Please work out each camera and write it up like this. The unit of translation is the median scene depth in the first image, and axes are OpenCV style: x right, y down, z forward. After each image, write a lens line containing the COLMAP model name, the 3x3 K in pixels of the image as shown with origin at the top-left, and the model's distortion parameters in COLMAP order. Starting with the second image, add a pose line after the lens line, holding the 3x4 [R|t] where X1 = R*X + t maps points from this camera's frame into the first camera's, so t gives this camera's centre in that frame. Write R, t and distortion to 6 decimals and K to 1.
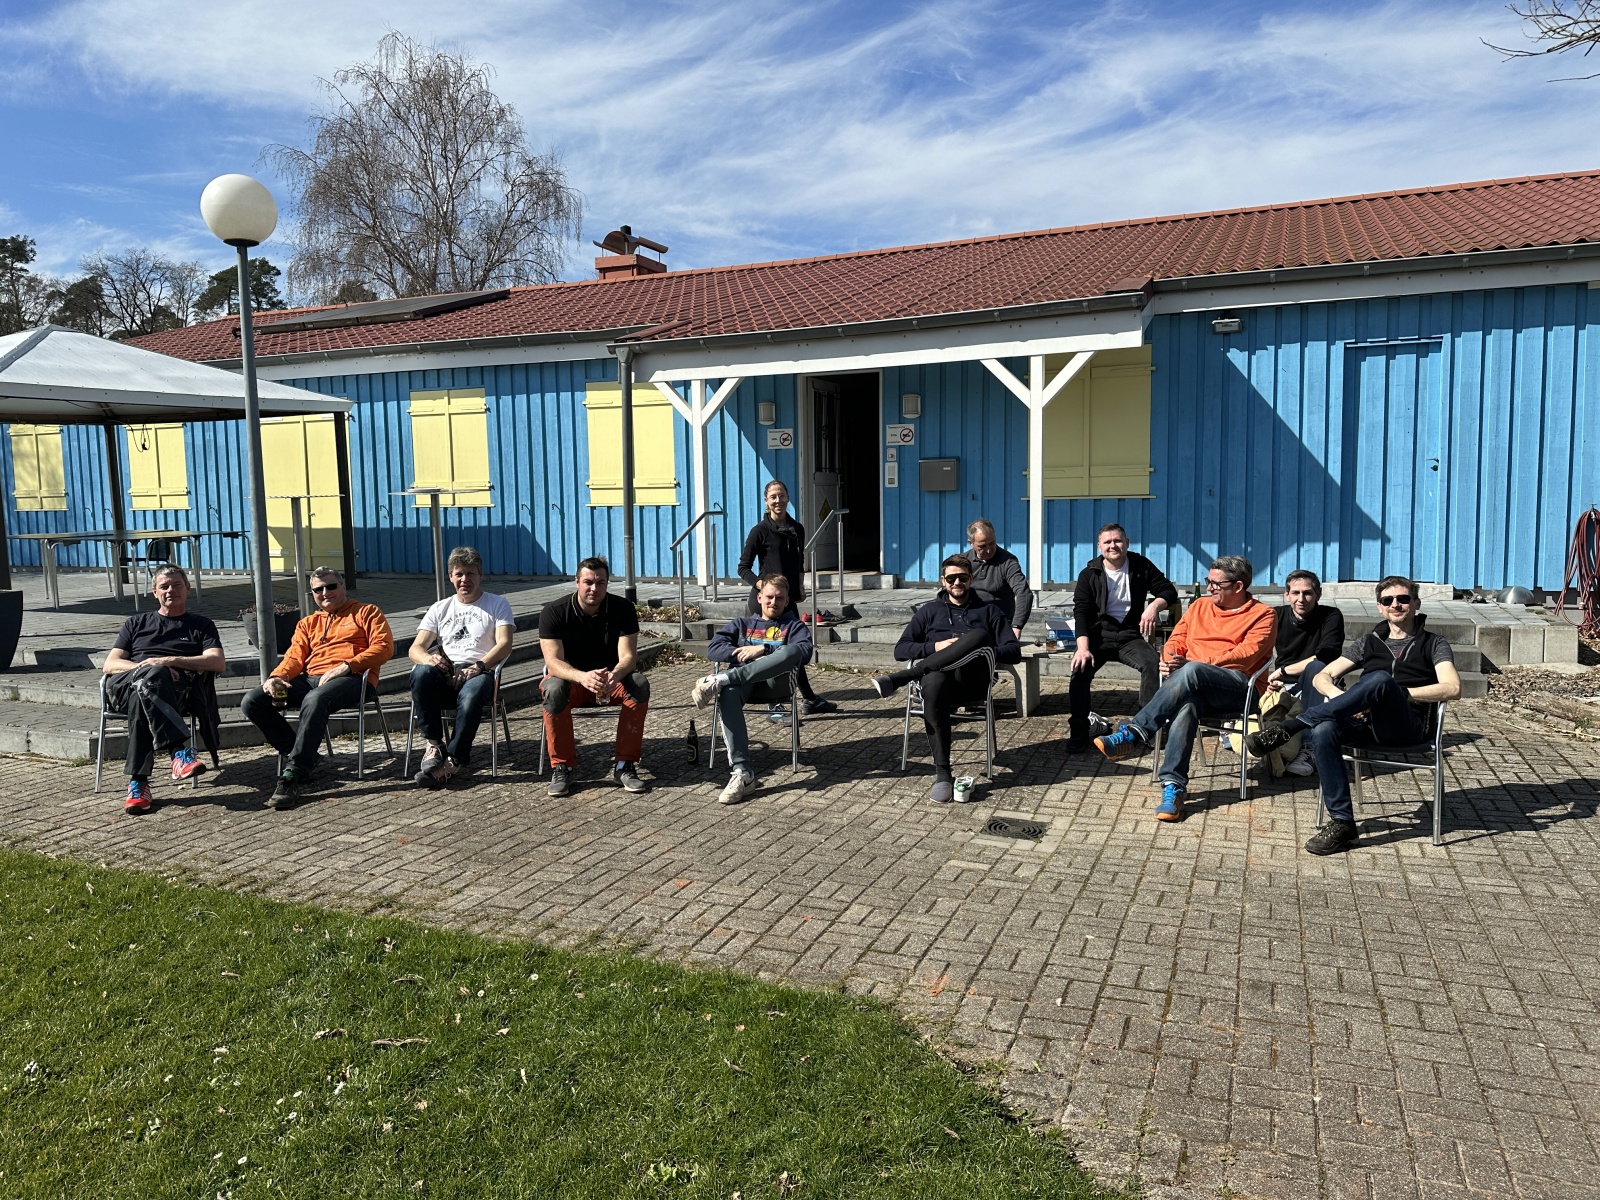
lens RADIAL K [[1122.5, 0, 800.0], [0, 1122.5, 600.0], [0, 0, 1]] dist [0.063155, -0.080450]
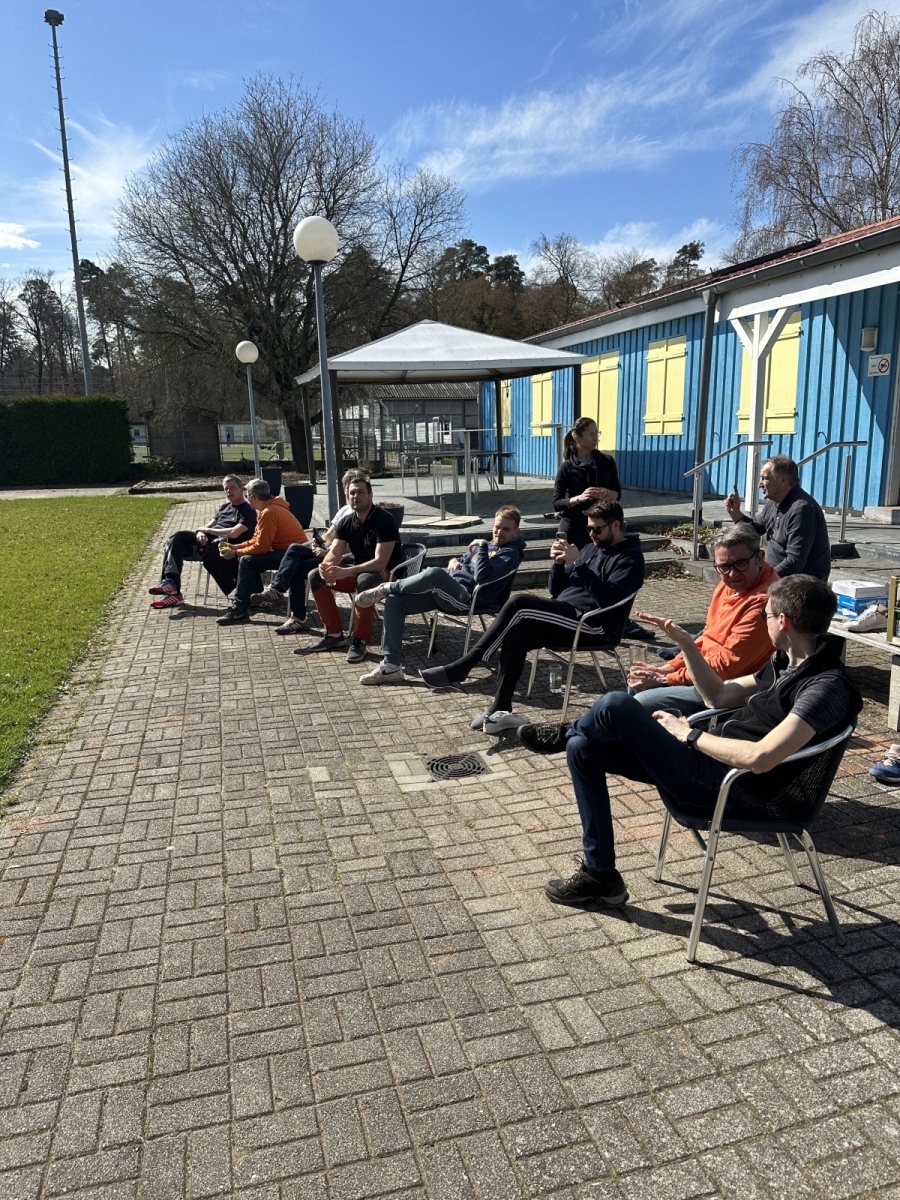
lens RADIAL K [[841.8, 0, 447.8], [0, 841.8, 617.9], [0, 0, 1]] dist [0.063155, -0.080450]
pose [[0.618387, 0.171691, -0.766890, 0.754980], [-0.064612, 0.983647, 0.168118, -0.061040], [0.783213, -0.054412, 0.619368, 0.521344]]
